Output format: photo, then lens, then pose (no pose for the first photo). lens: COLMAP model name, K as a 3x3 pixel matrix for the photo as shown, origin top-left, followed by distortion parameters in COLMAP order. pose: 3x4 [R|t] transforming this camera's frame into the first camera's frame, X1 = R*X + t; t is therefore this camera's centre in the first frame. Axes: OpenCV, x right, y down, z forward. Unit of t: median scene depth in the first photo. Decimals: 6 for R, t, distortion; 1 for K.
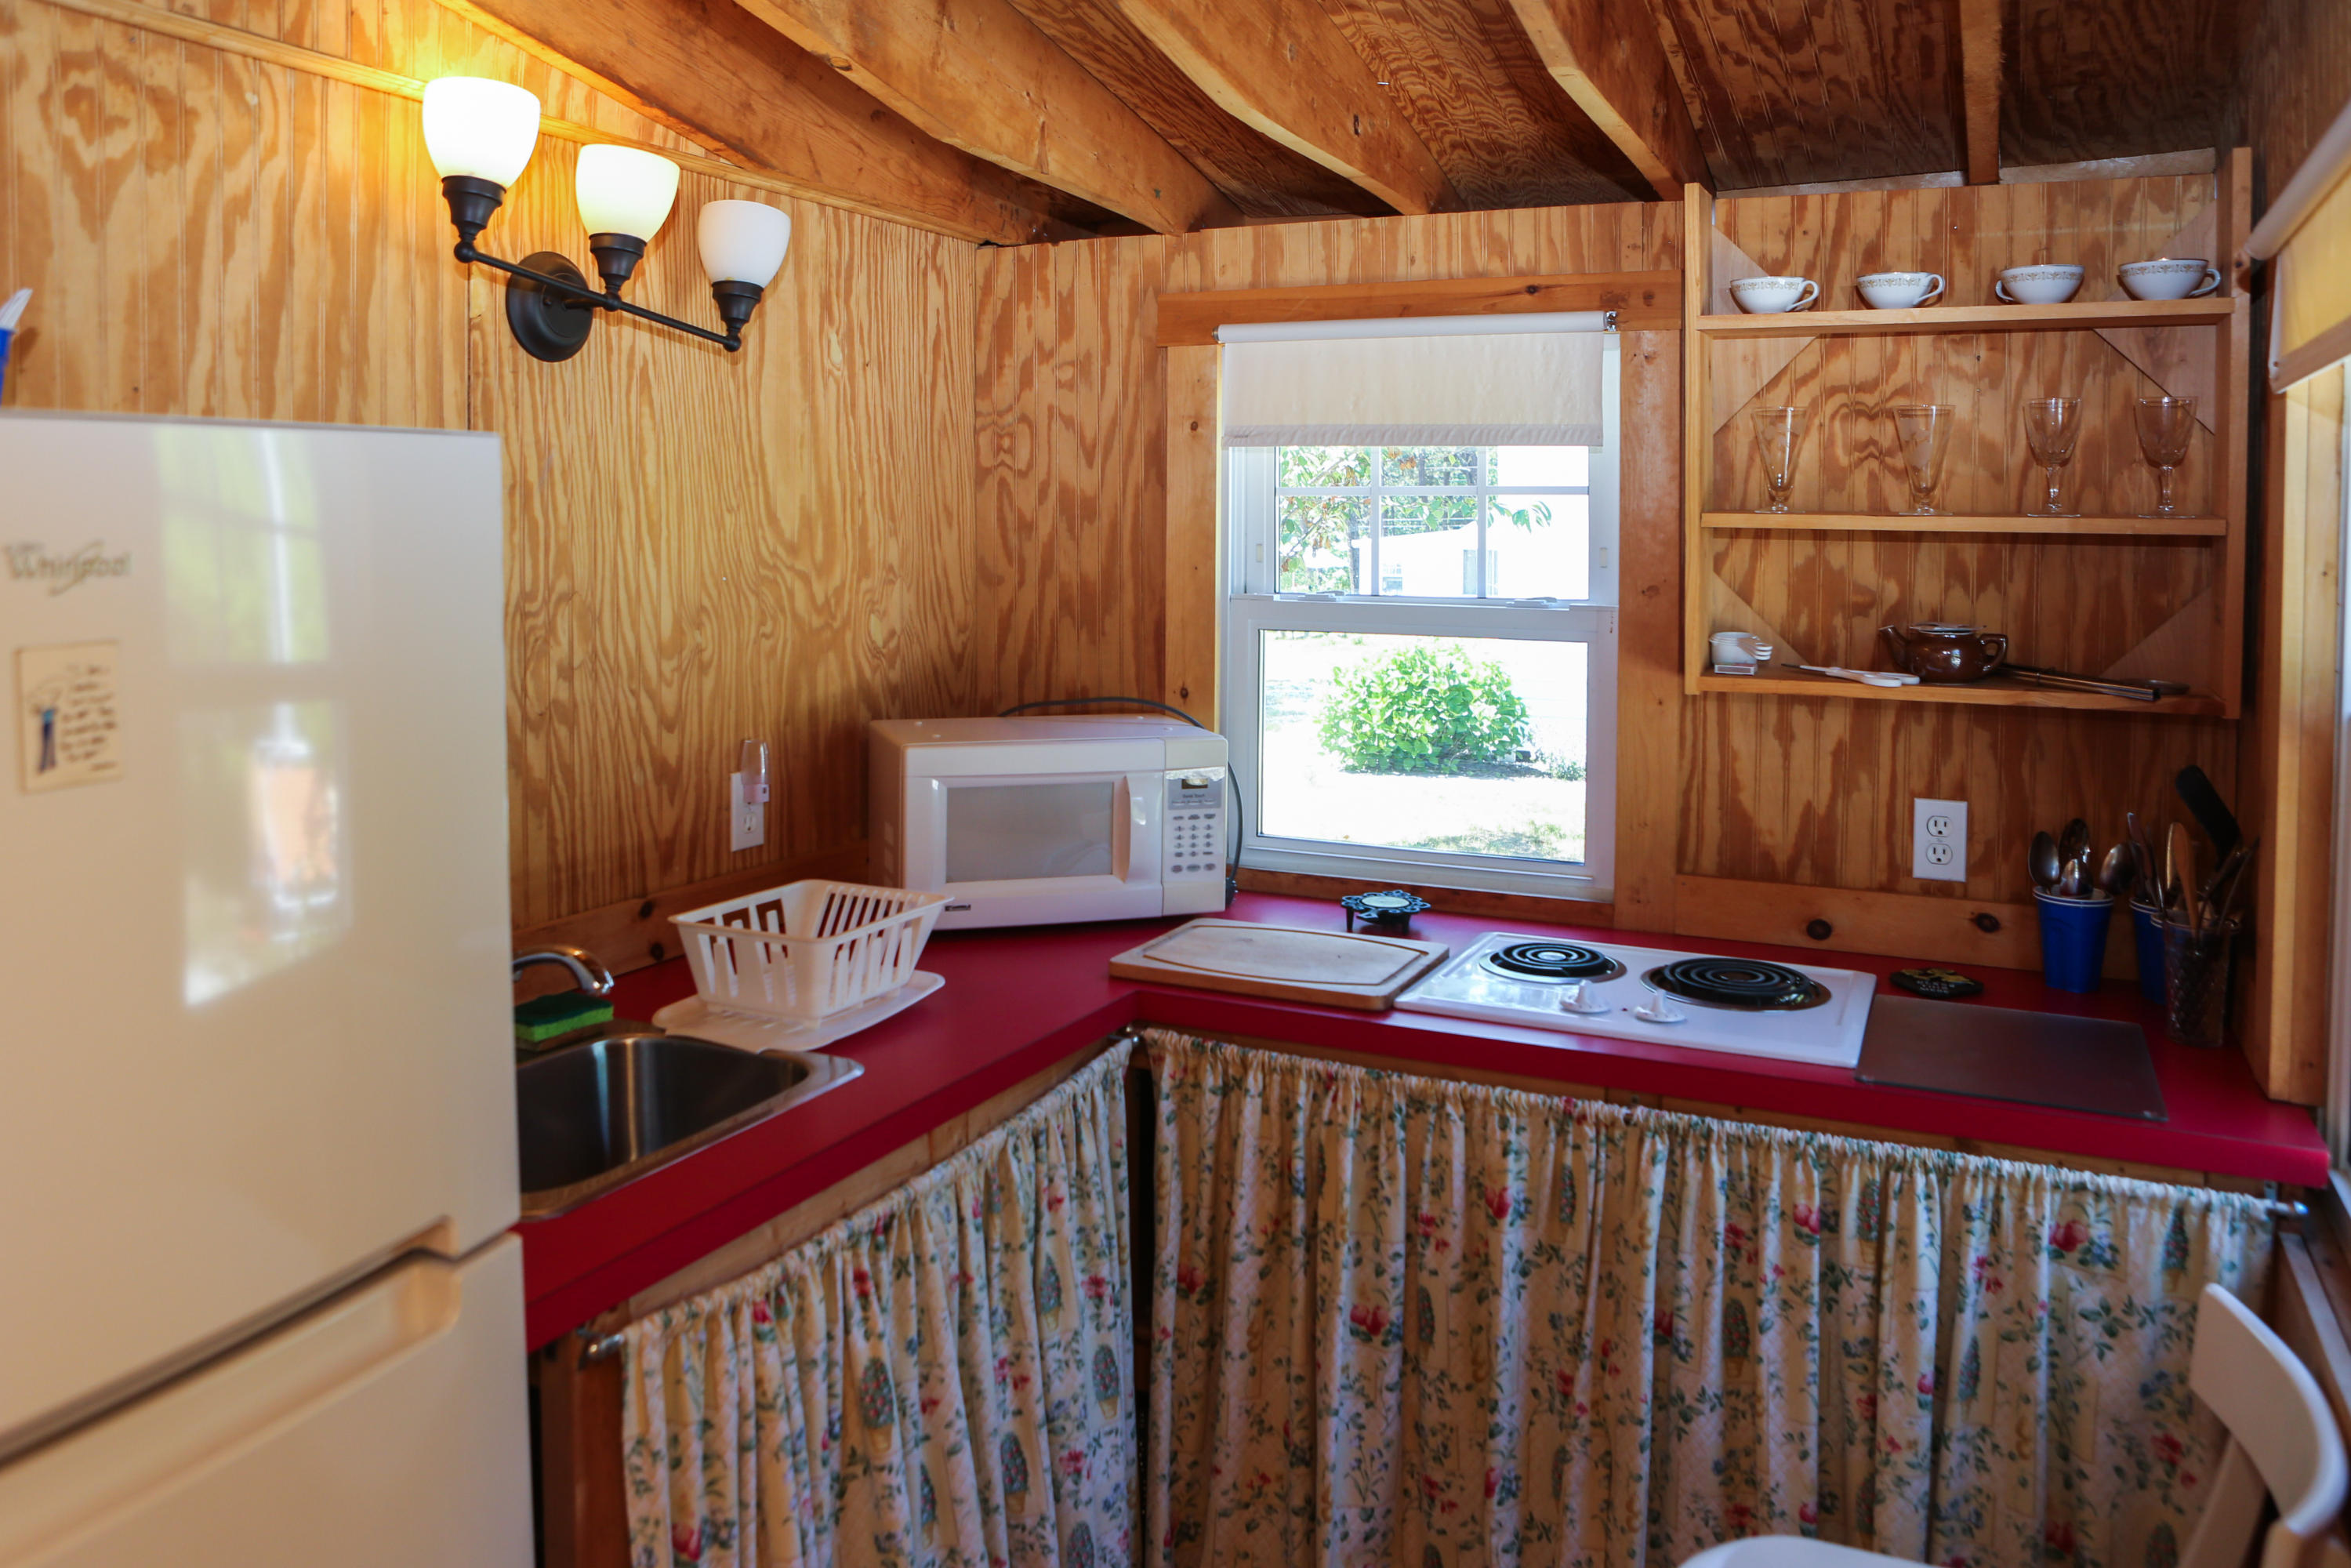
lens RADIAL K [[1654.4, 0, 1175.5], [0, 1654.4, 784.0], [0, 0, 1]] dist [-0.077728, 0.043553]
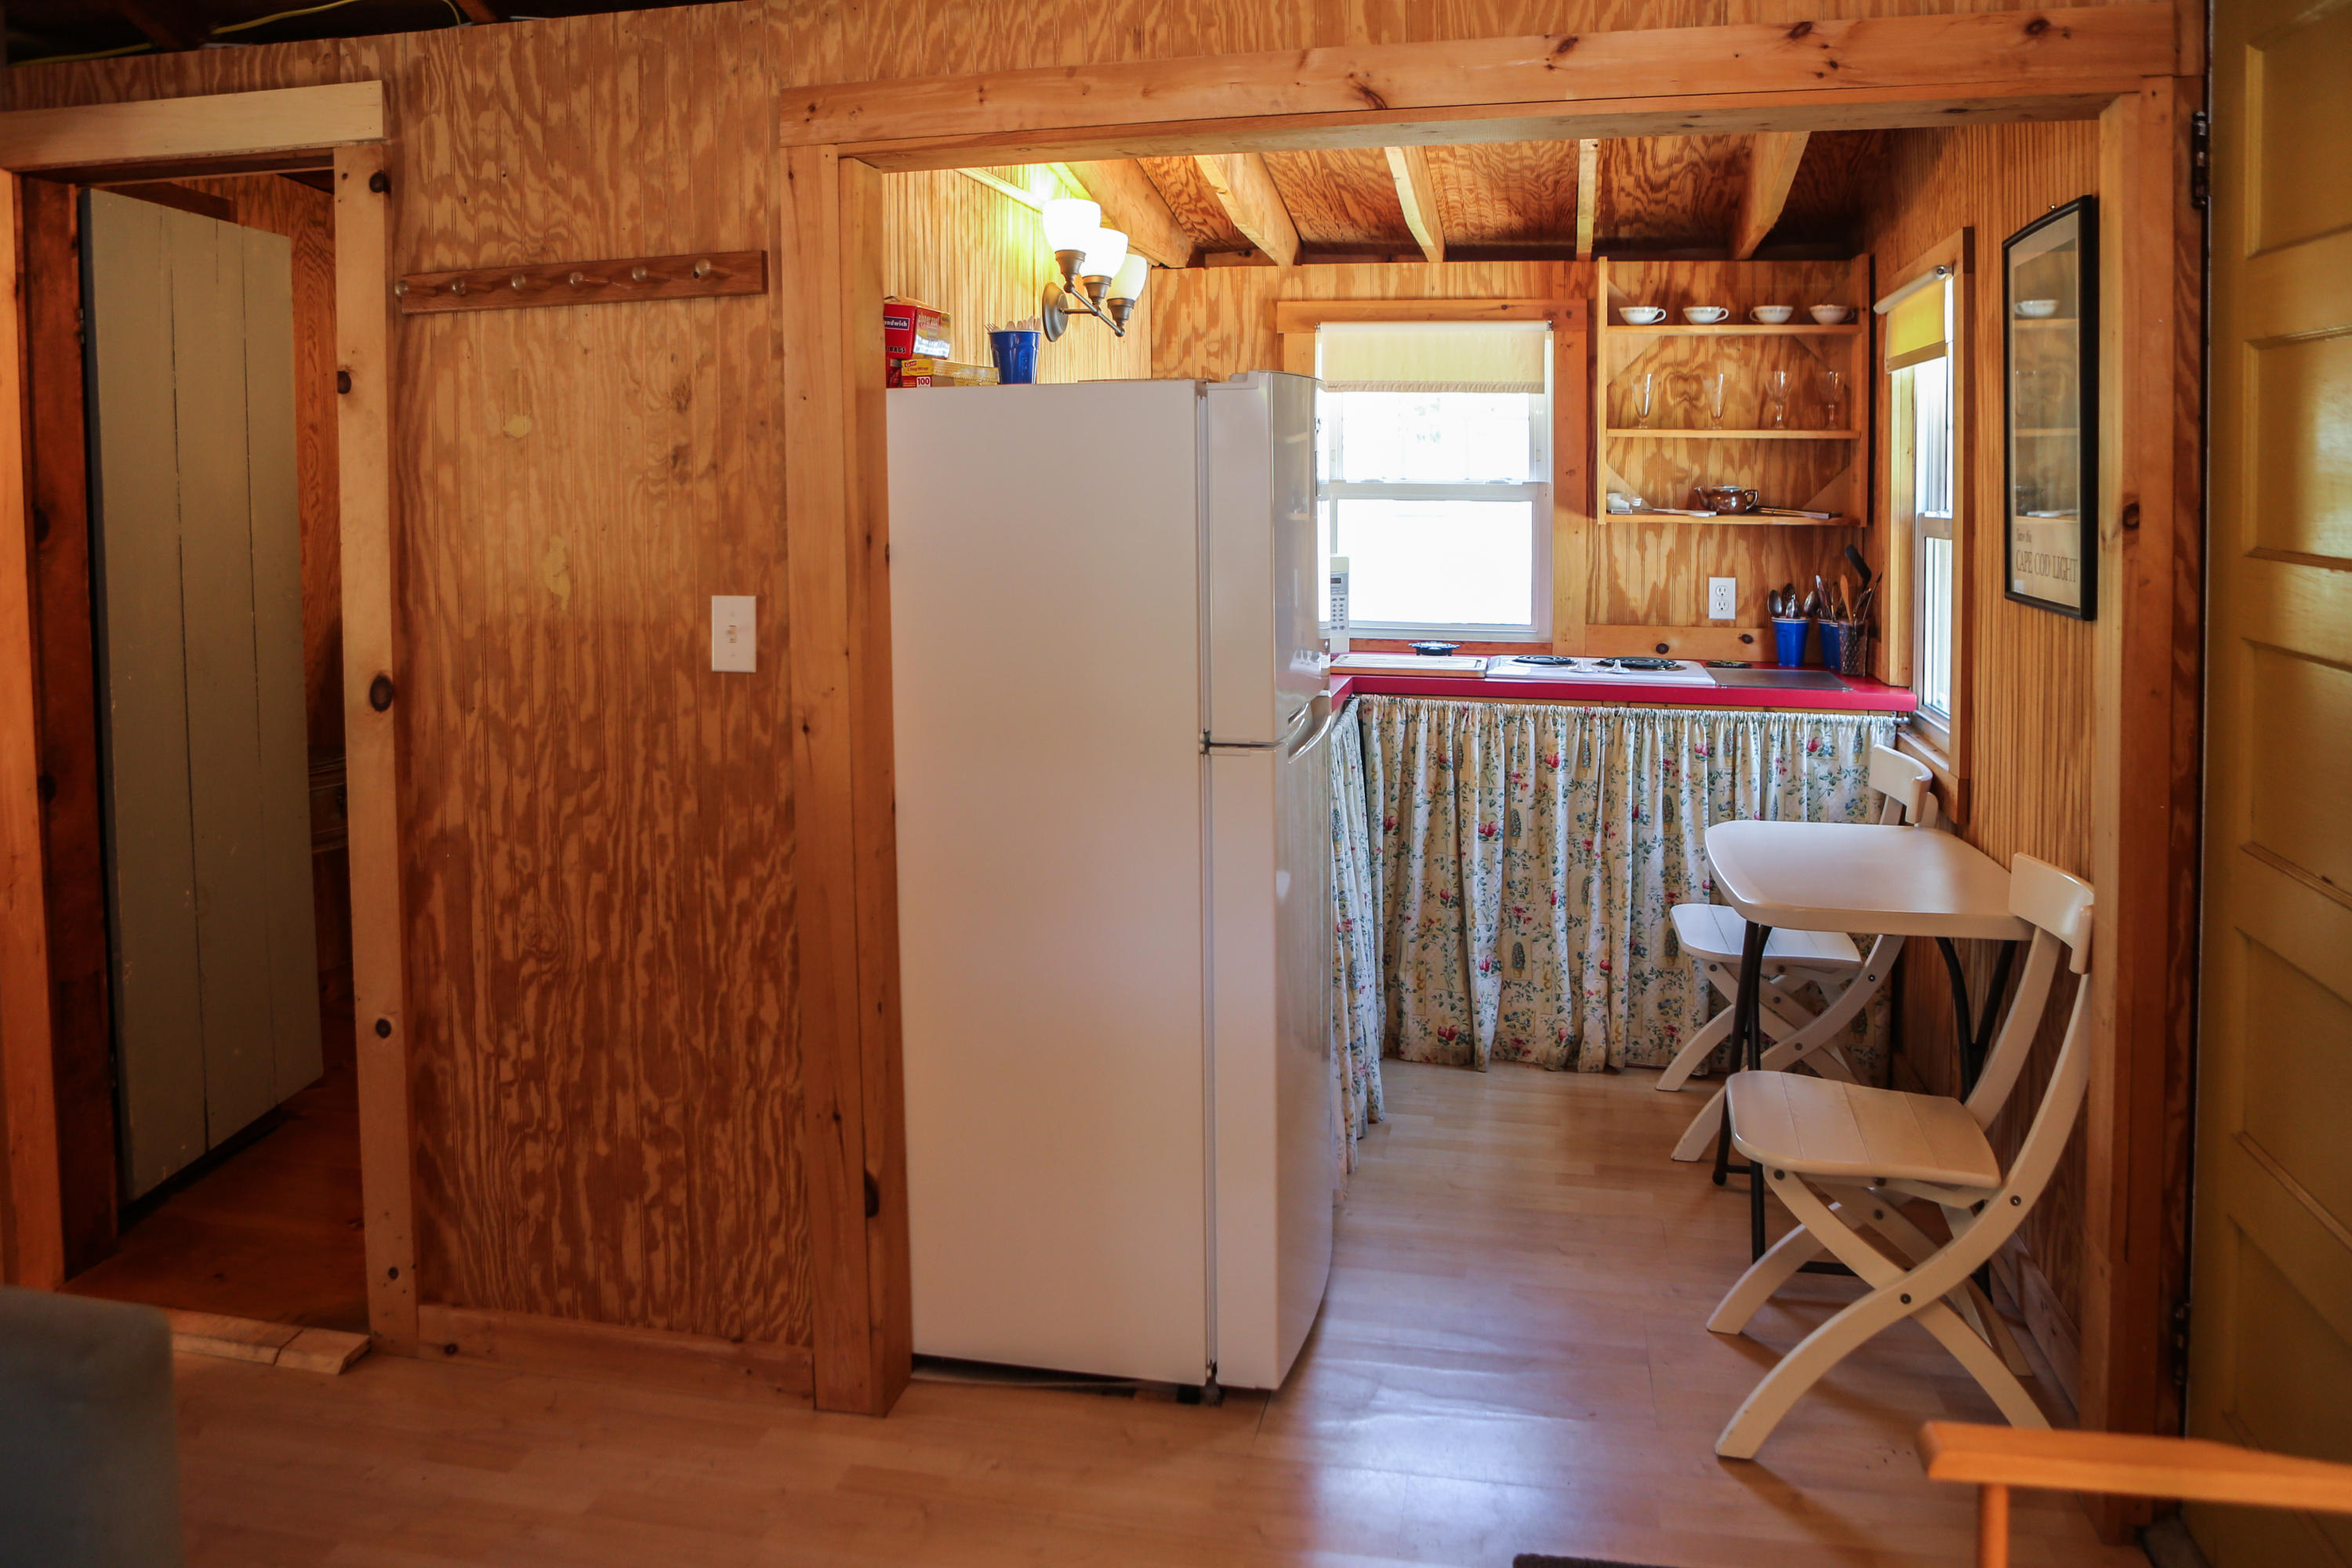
lens RADIAL K [[1519.8, 0, 1176.0], [0, 1519.8, 784.0], [0, 0, 1]] dist [-0.075039, 0.031305]
pose [[0.978970, -0.045005, 0.198976, -0.595331], [0.035192, 0.997996, 0.052586, 0.152854], [-0.200944, -0.044478, 0.978592, -0.706933]]
